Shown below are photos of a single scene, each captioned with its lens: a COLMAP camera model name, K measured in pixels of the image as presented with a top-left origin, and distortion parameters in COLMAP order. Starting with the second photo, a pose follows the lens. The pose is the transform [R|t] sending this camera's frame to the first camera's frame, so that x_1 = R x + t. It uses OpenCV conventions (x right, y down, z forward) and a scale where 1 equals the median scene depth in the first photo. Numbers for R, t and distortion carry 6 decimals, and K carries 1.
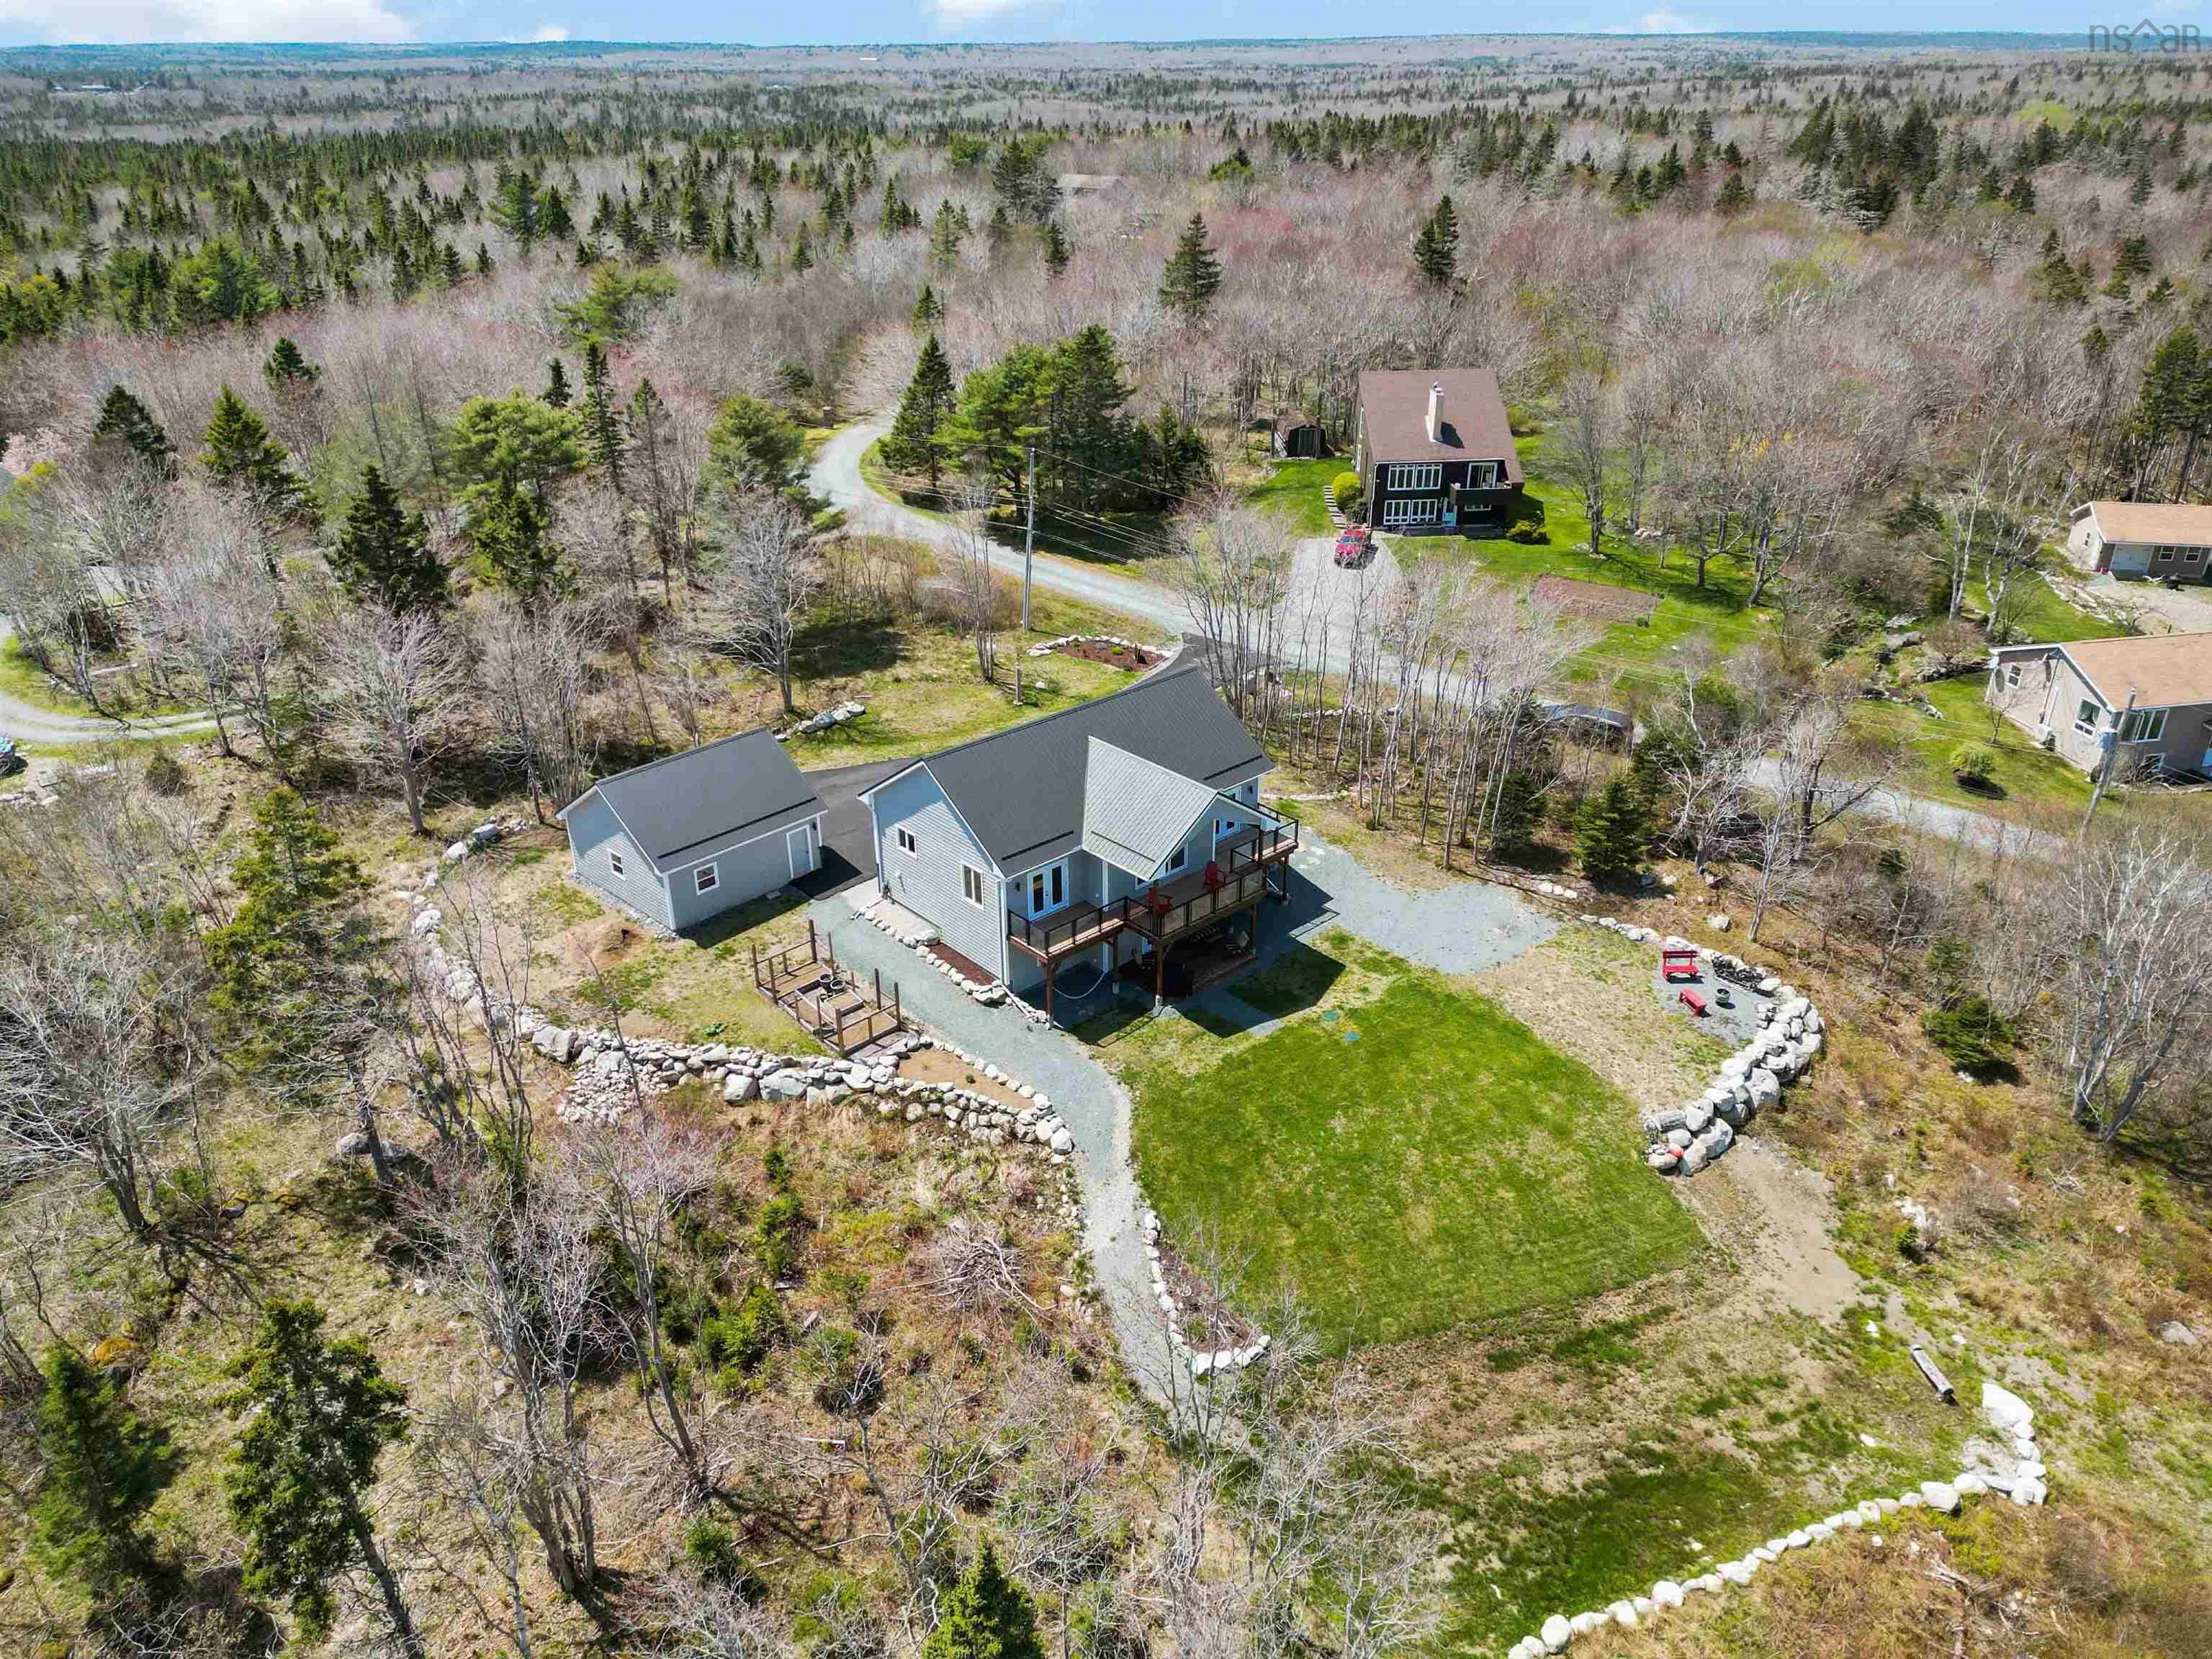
lens RADIAL K [[1518.0, 0, 1103.7], [0, 1518.0, 874.4], [0, 0, 1]] dist [0.051088, -0.042000]
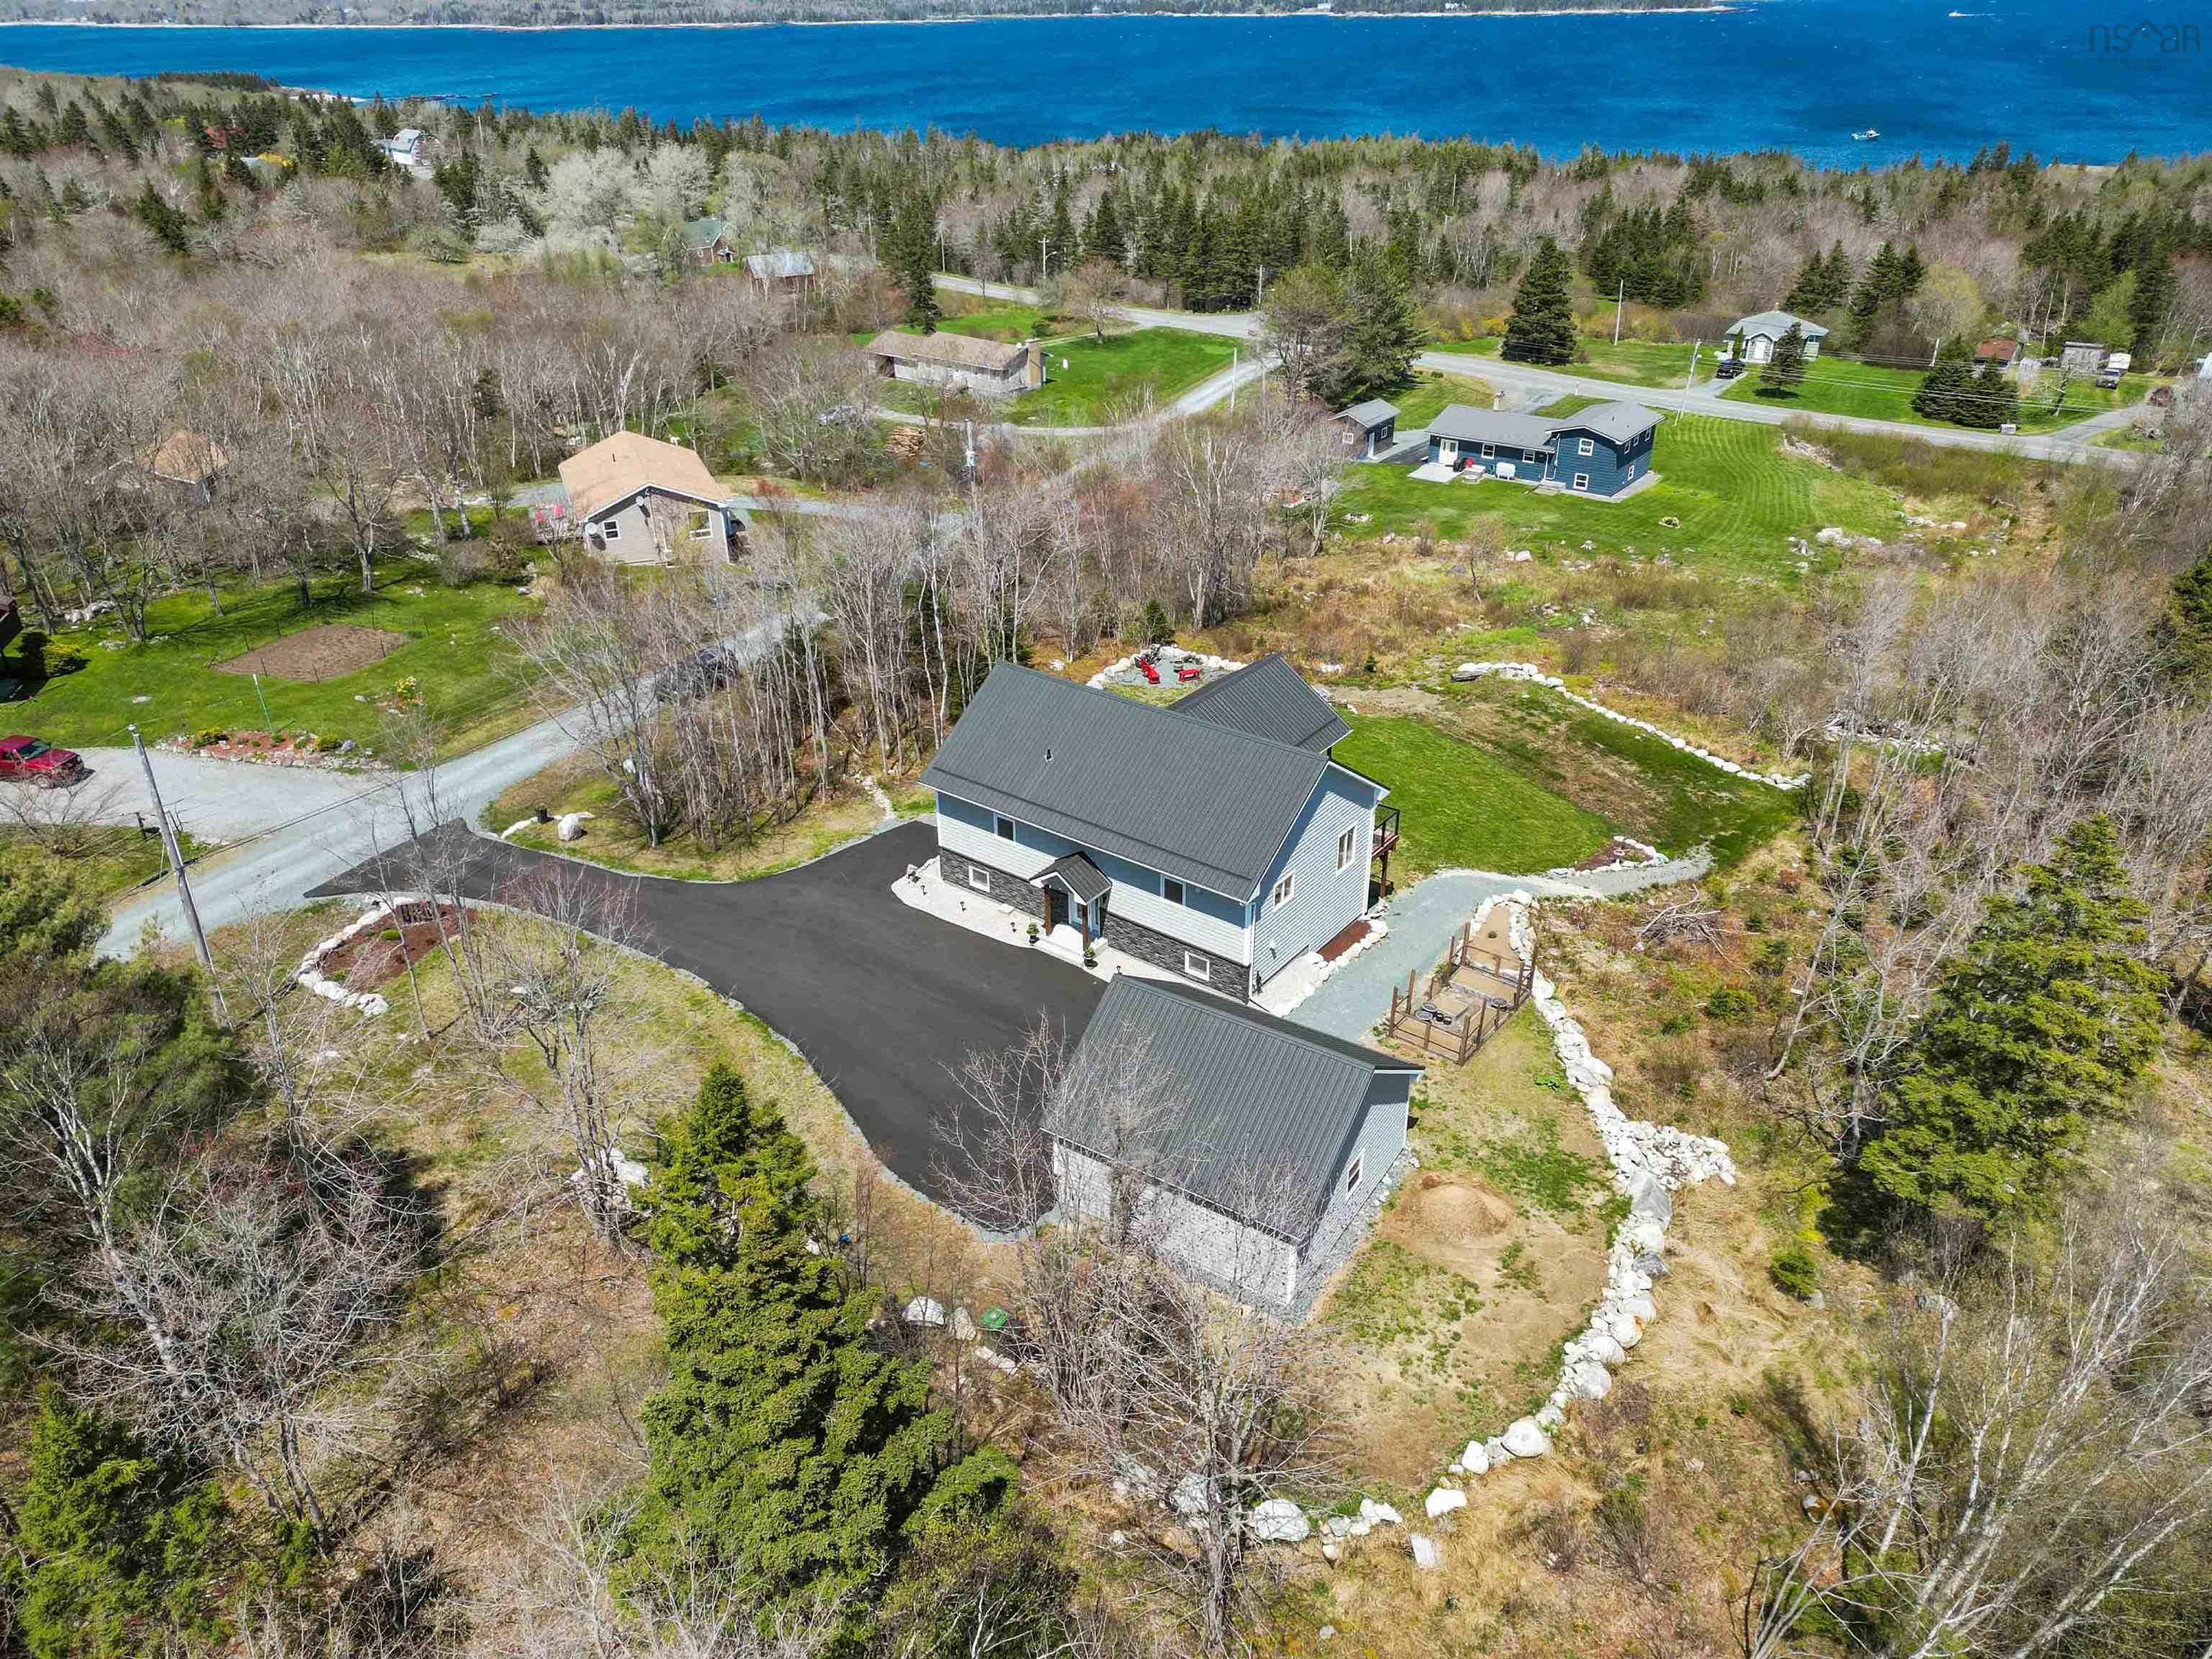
lens RADIAL K [[1518.0, 0, 1103.7], [0, 1518.0, 874.4], [0, 0, 1]] dist [0.051088, -0.042000]
pose [[-0.187736, -0.487350, 0.852787, -0.916423], [0.471450, 0.716963, 0.513516, -0.565281], [-0.861679, 0.498452, 0.095161, 1.103737]]
